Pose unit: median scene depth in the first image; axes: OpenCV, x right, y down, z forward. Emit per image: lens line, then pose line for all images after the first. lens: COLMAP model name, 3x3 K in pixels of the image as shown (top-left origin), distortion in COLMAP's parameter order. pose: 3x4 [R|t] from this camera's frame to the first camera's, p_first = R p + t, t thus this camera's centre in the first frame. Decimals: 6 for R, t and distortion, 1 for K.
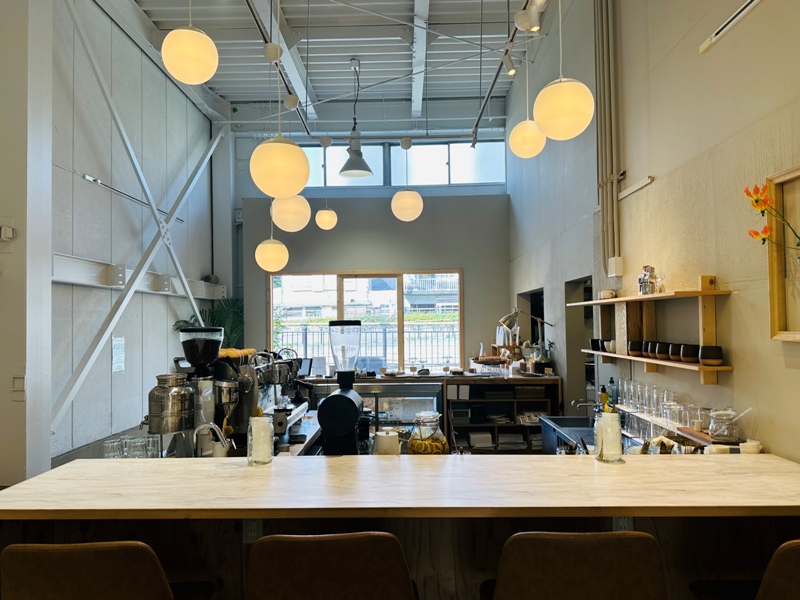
lens RADIAL K [[566.9, 0, 398.5], [0, 566.9, 309.3], [0, 0, 1]] dist [0.046651, -0.037203]
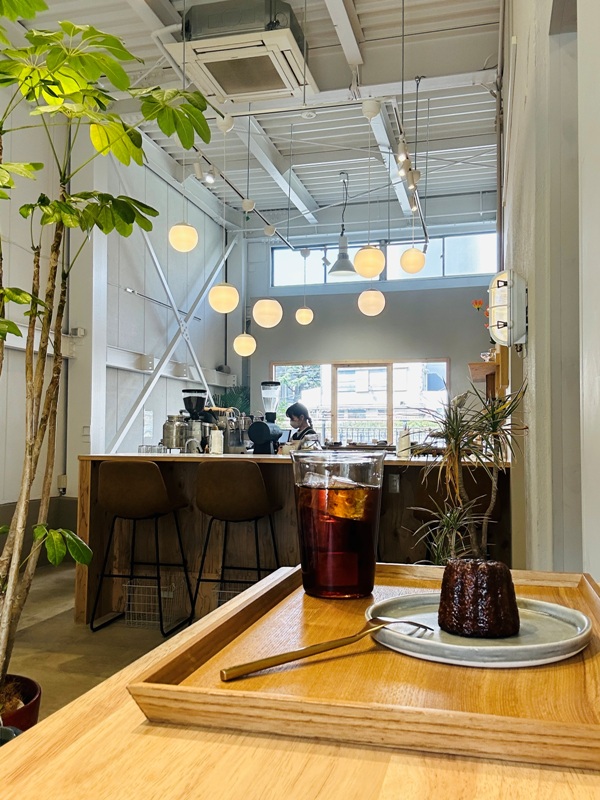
lens RADIAL K [[710.5, 0, 301.3], [0, 710.5, 396.1], [0, 0, 1]] dist [0.117265, -0.005827]
pose [[0.969573, 0.004364, -0.244762, 0.244685], [-0.011955, 0.999492, -0.029537, 0.059419], [0.244509, 0.031565, 0.969133, -0.488318]]
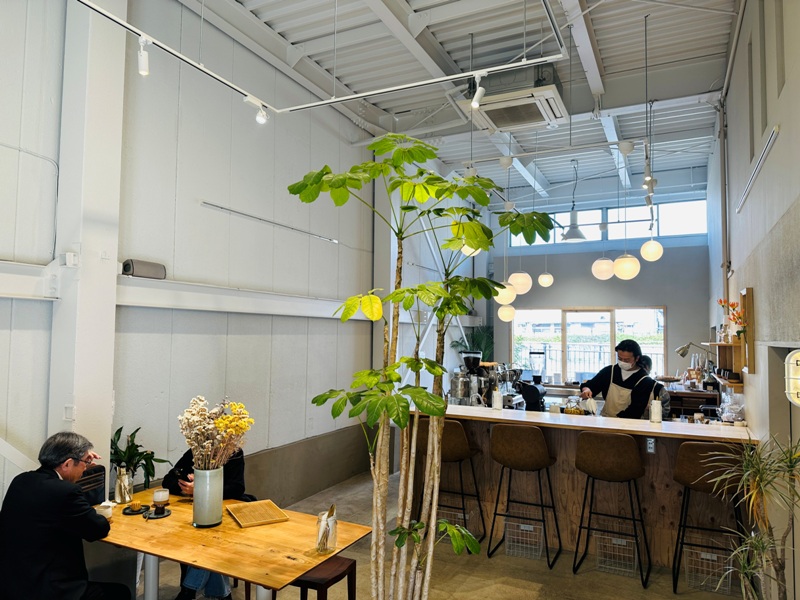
lens RADIAL K [[566.9, 0, 393.1], [0, 566.9, 307.8], [0, 0, 1]] dist [0.046651, -0.037203]
pose [[0.901645, 0.004170, -0.432456, 0.167539], [-0.014885, 0.999660, -0.021394, -0.044346], [0.432220, 0.025727, 0.901401, -0.574236]]
